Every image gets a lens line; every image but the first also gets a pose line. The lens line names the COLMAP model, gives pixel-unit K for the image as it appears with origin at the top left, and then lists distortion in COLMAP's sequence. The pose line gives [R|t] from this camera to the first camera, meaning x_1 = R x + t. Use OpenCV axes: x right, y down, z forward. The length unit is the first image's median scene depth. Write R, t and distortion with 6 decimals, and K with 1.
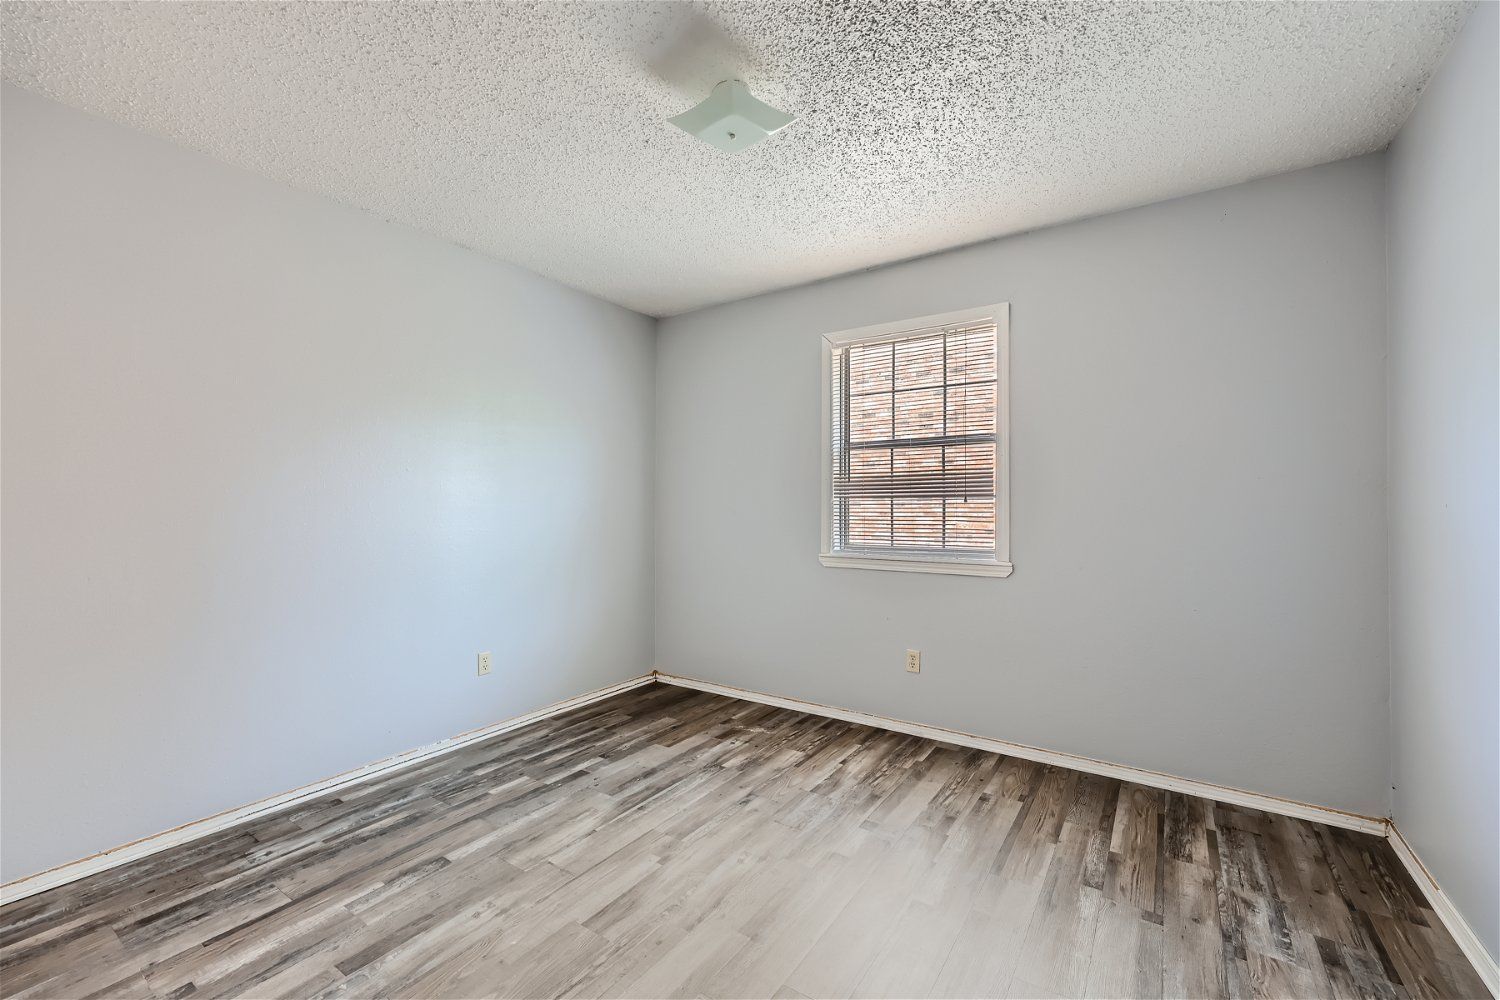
lens RADIAL K [[611.7, 0, 749.9], [0, 611.7, 499.4], [0, 0, 1]] dist [-0.001424, -0.000319]
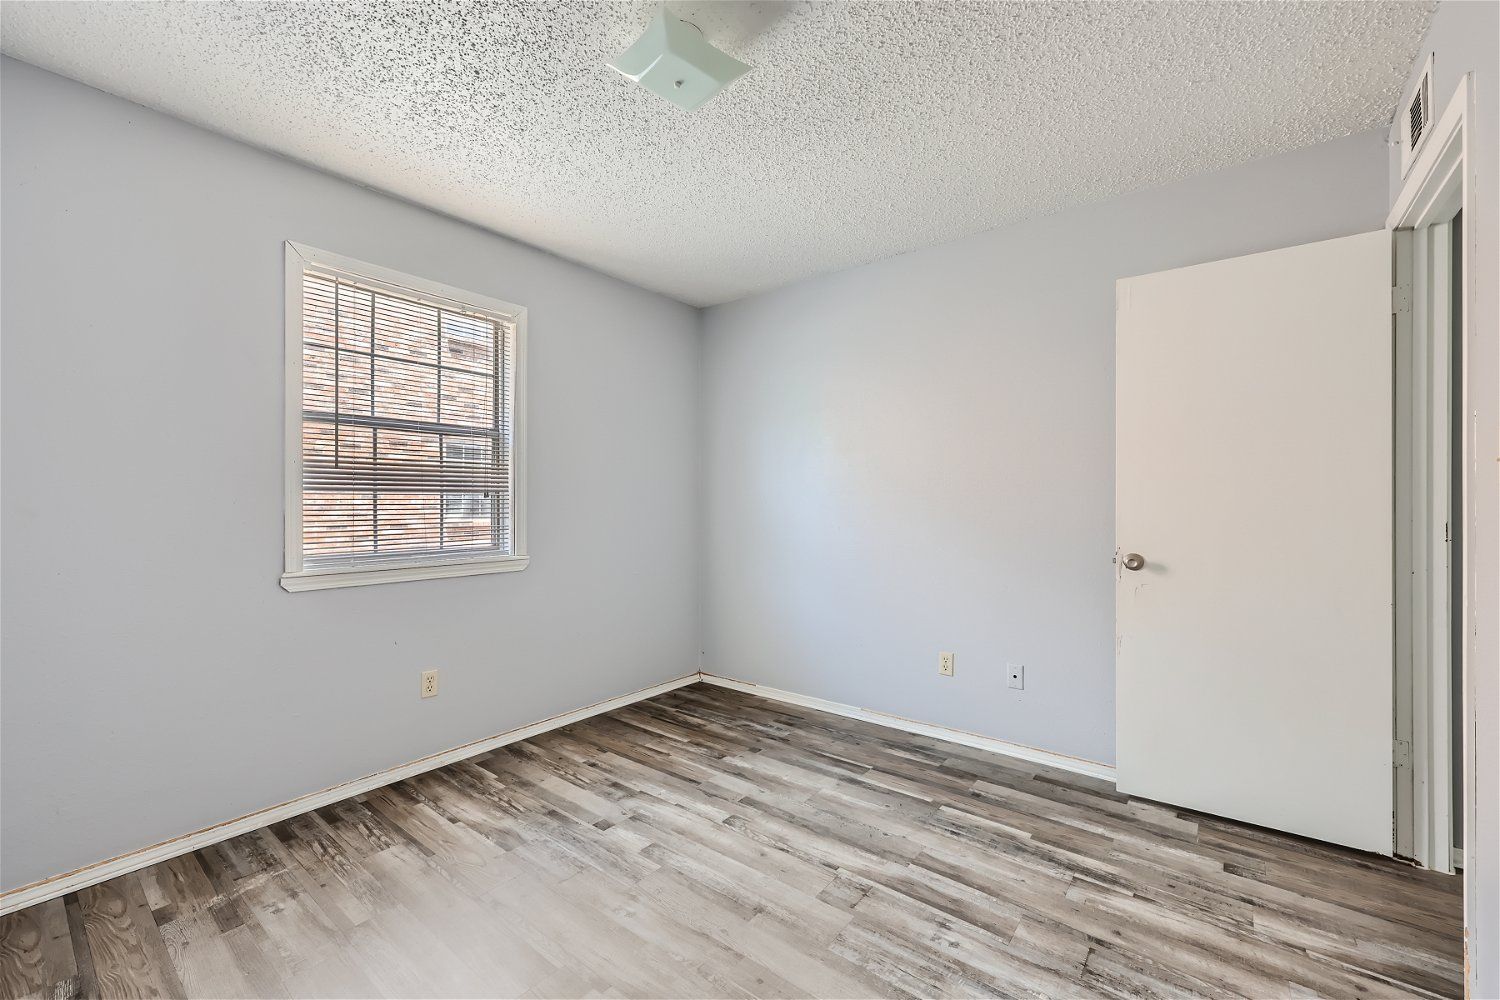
lens RADIAL K [[611.7, 0, 753.1], [0, 611.7, 494.8], [0, 0, 1]] dist [-0.001424, -0.000319]
pose [[0.061082, 0.012902, 0.998049, -0.651540], [-0.017046, 0.999784, -0.011881, 0.004346], [-0.997987, -0.016287, 0.061289, 0.584462]]
